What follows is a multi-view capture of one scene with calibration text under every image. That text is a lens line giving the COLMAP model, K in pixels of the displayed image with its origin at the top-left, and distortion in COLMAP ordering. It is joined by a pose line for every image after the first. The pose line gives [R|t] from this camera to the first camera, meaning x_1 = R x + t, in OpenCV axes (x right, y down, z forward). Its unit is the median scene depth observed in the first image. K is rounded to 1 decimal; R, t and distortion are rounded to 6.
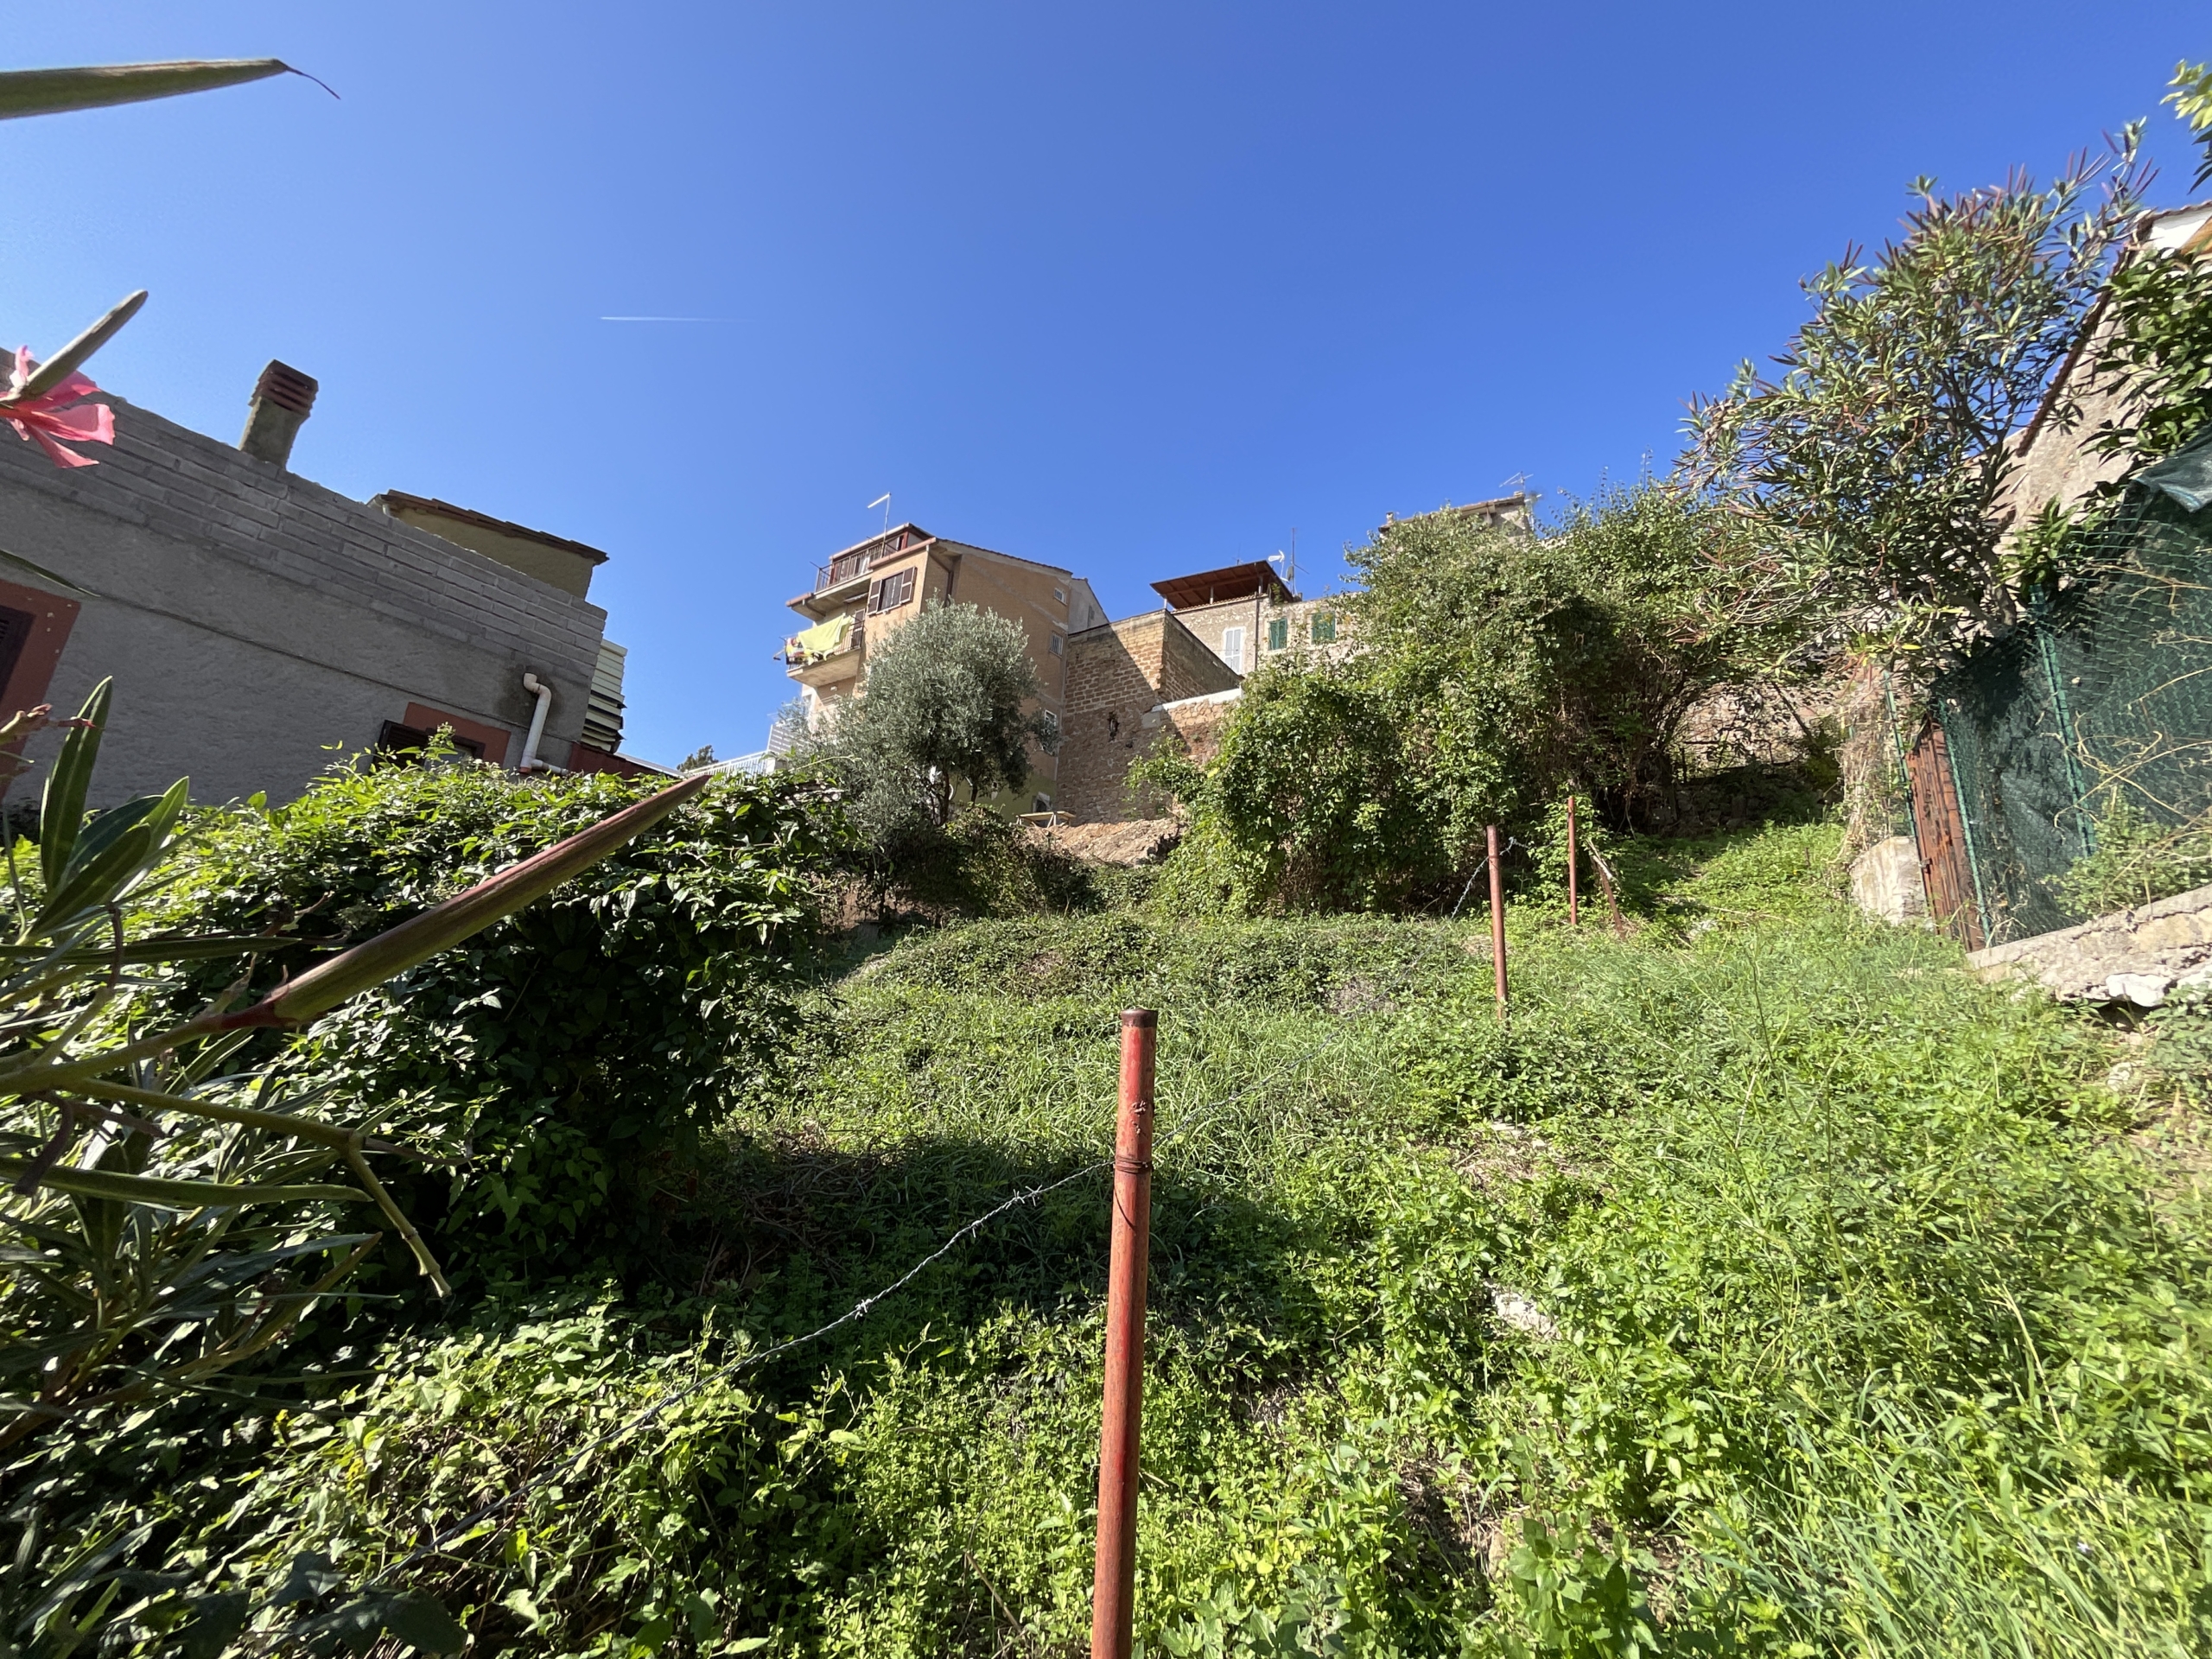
lens RADIAL K [[896.5, 0, 1113.0], [0, 896.5, 829.8], [0, 0, 1]] dist [-0.009904, 0.007411]
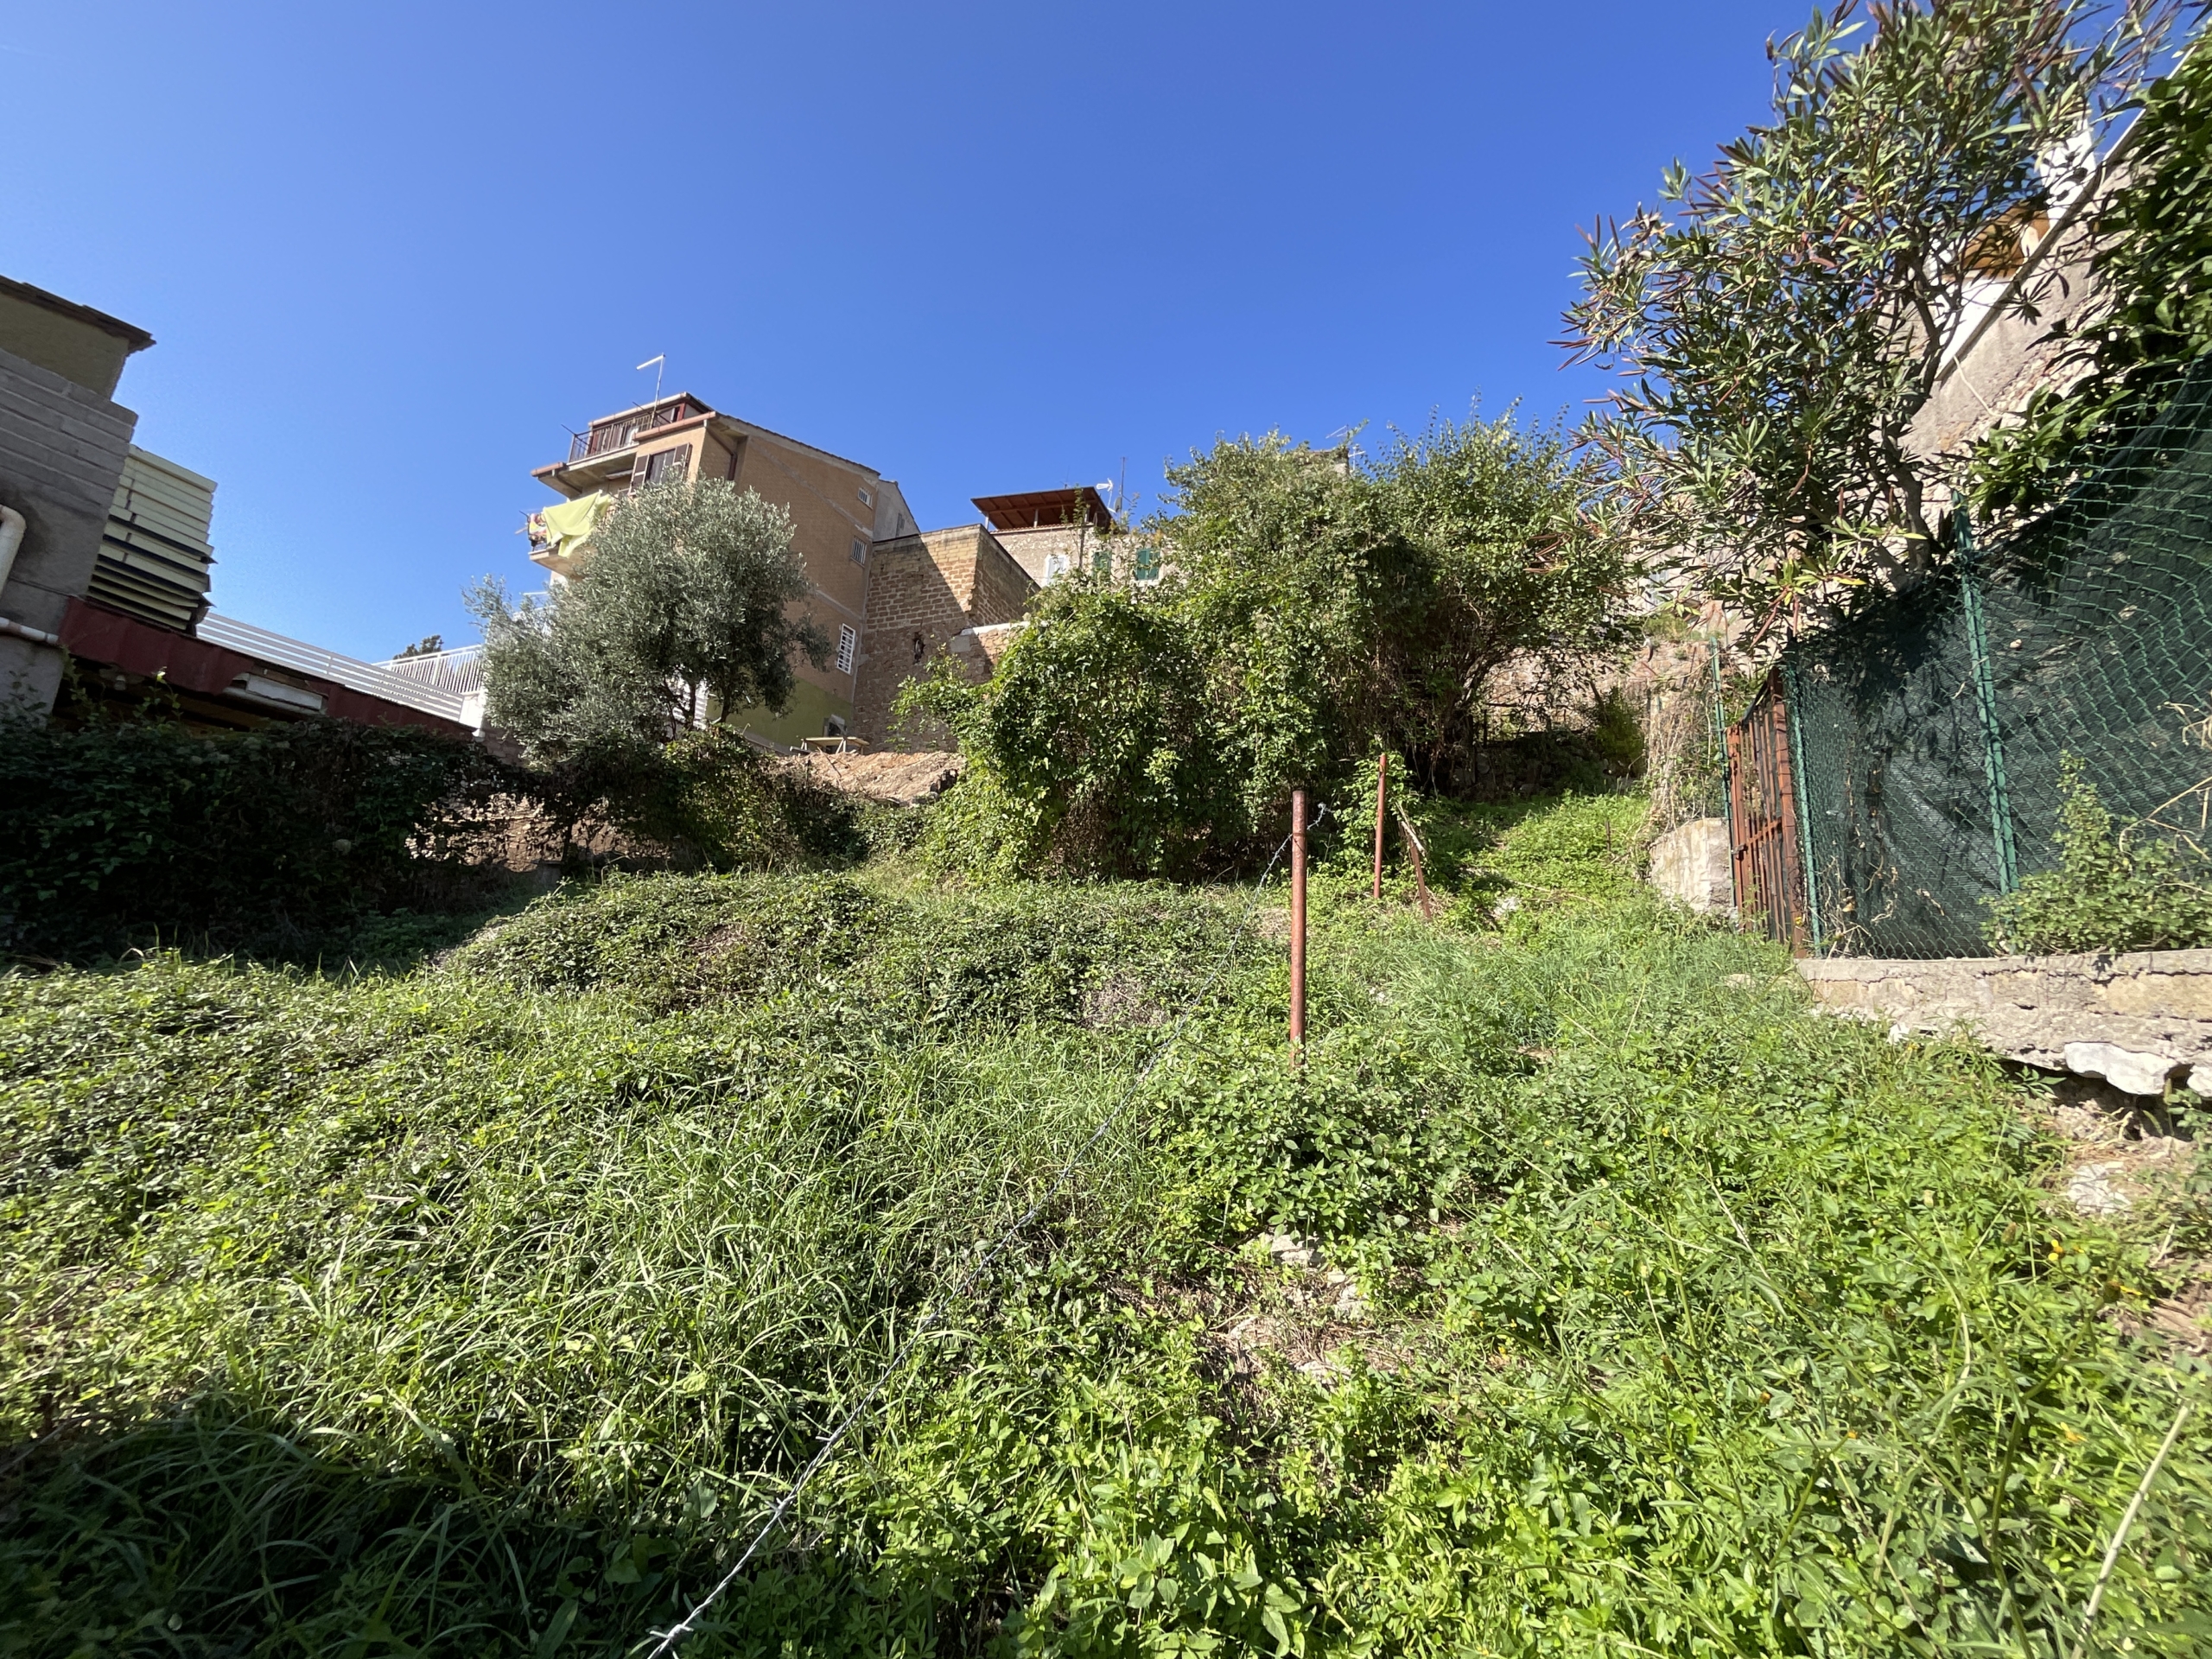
lens RADIAL K [[879.4, 0, 1111.7], [0, 879.4, 827.2], [0, 0, 1]] dist [0.008297, -0.006852]
pose [[0.979793, 0.038328, 0.196306, 0.072231], [-0.052436, 0.996362, 0.067184, -0.008408], [-0.193017, -0.076120, 0.978238, 0.176019]]
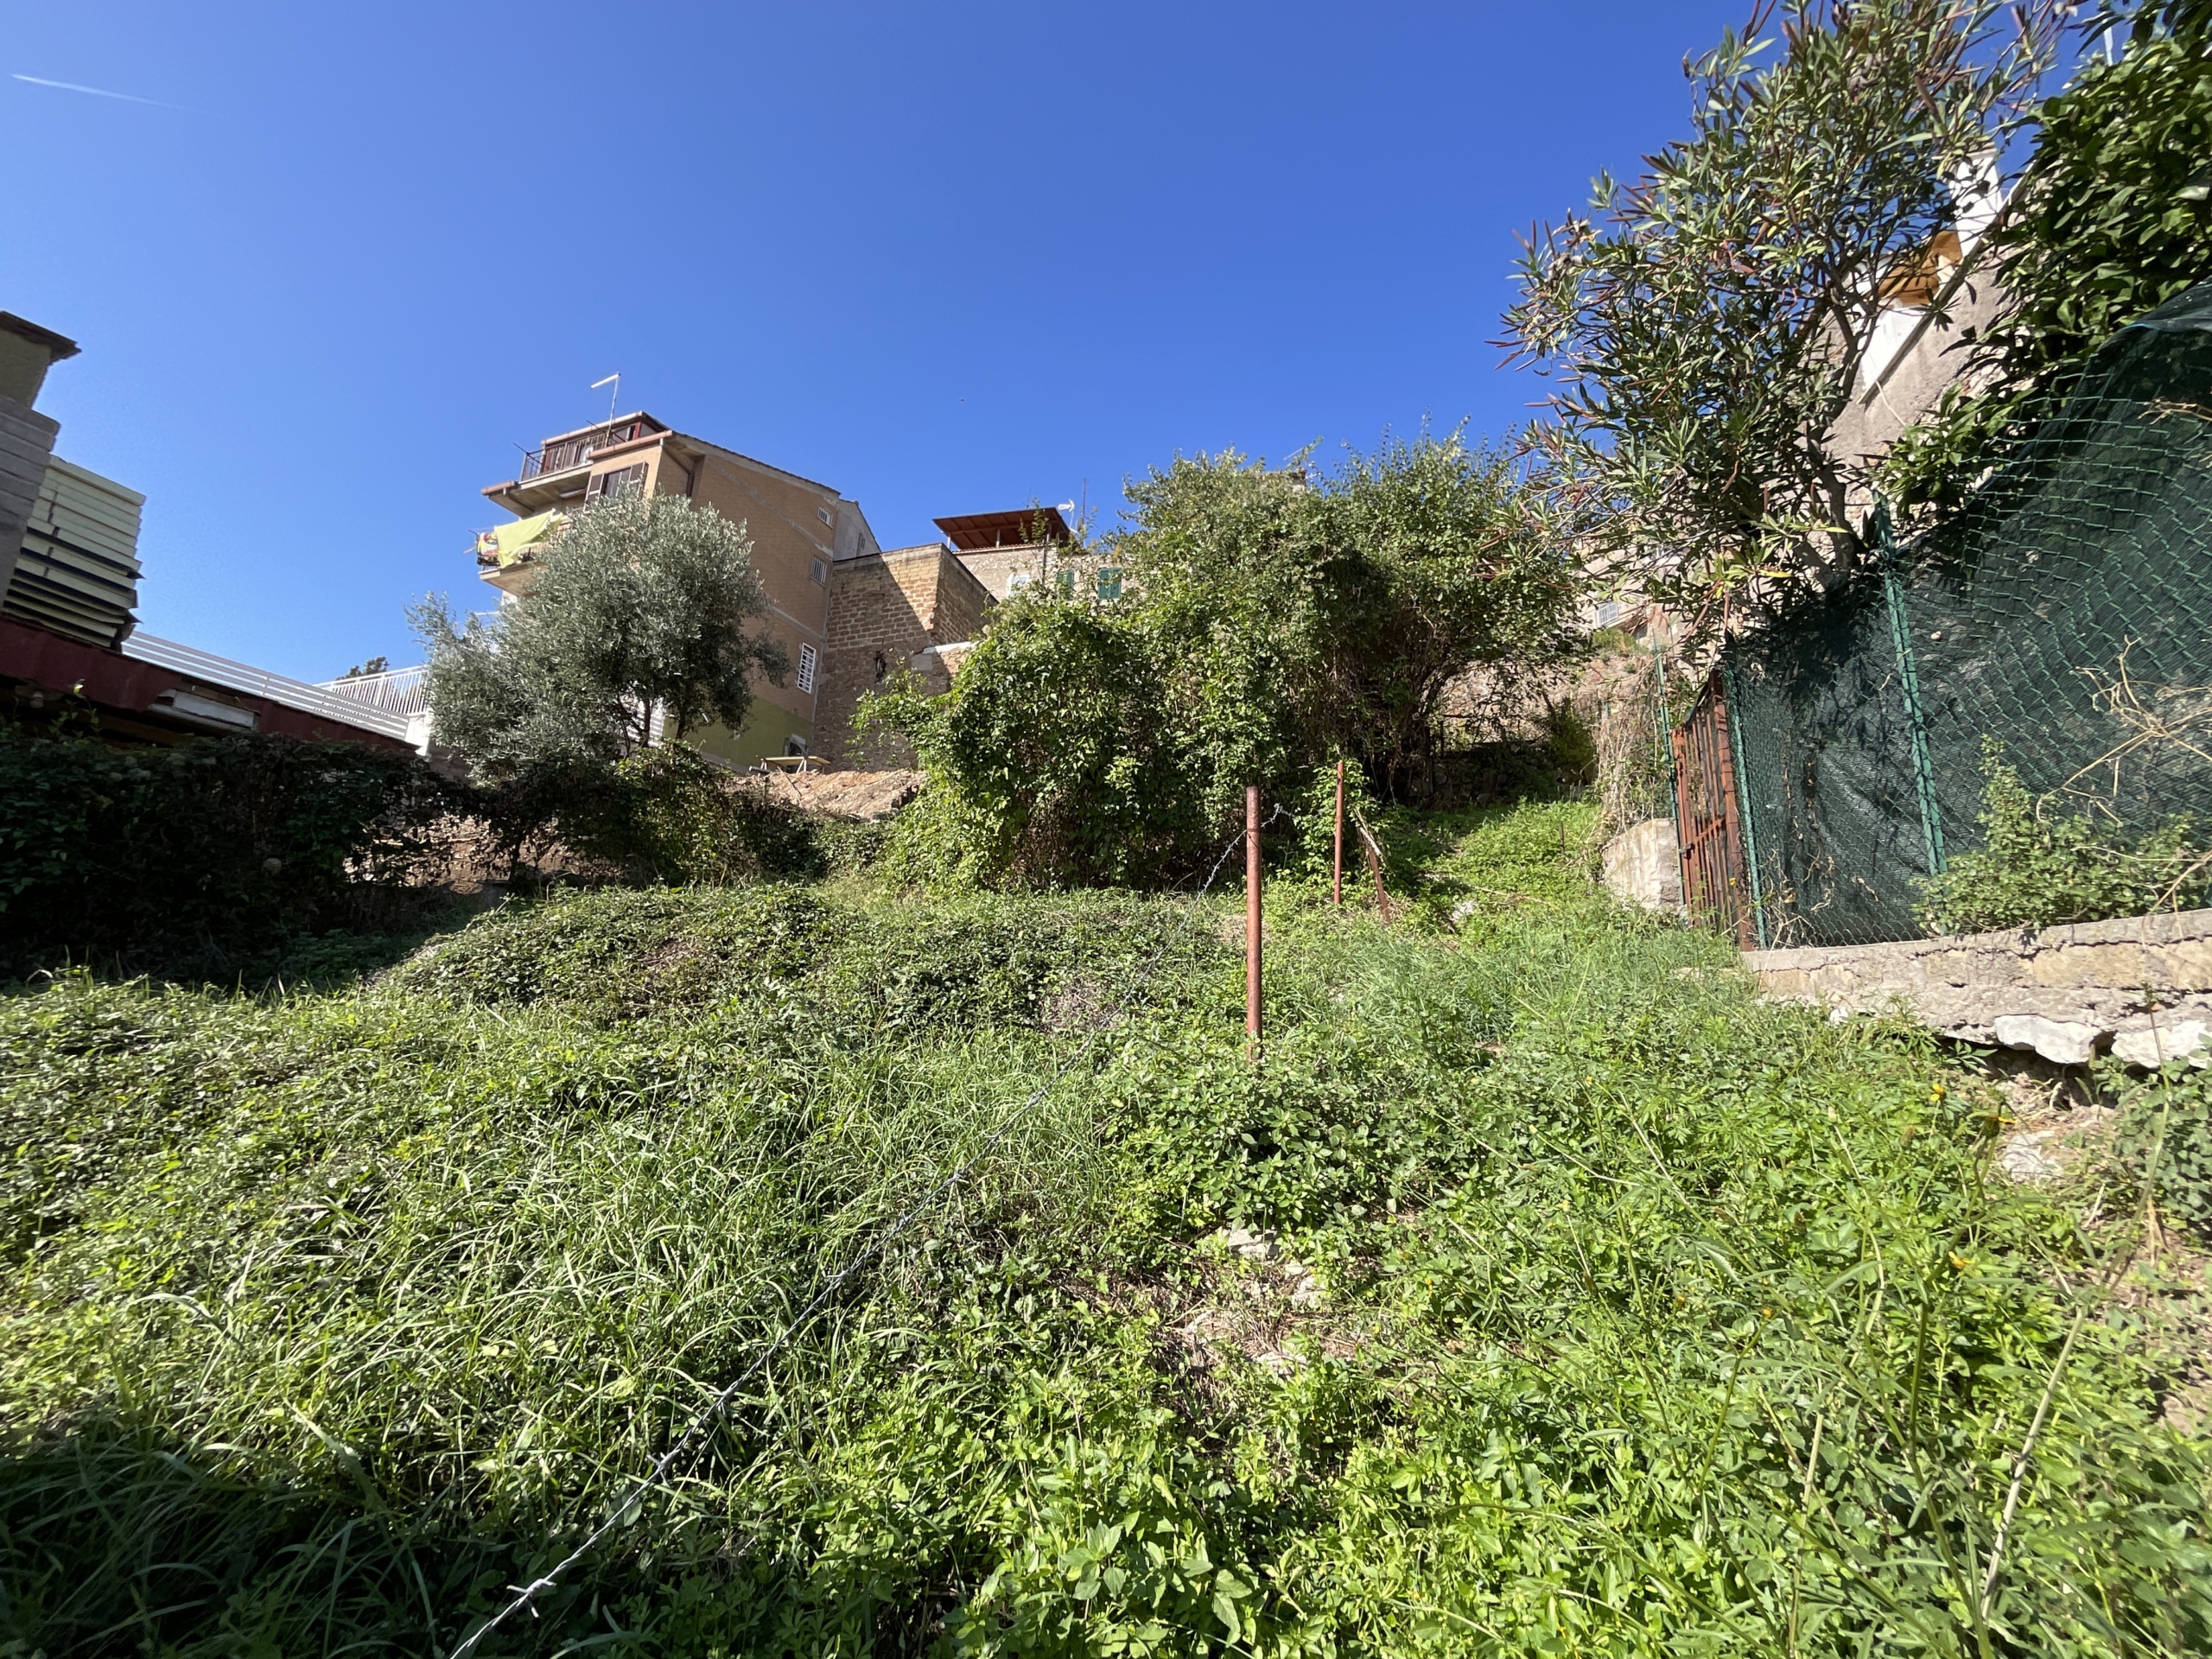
lens RADIAL K [[879.4, 0, 1111.7], [0, 879.4, 827.2], [0, 0, 1]] dist [0.008297, -0.006852]
pose [[0.972216, 0.030616, 0.232077, 0.078300], [-0.041611, 0.998224, 0.042631, 0.001053], [-0.230359, -0.051103, 0.971763, 0.176413]]
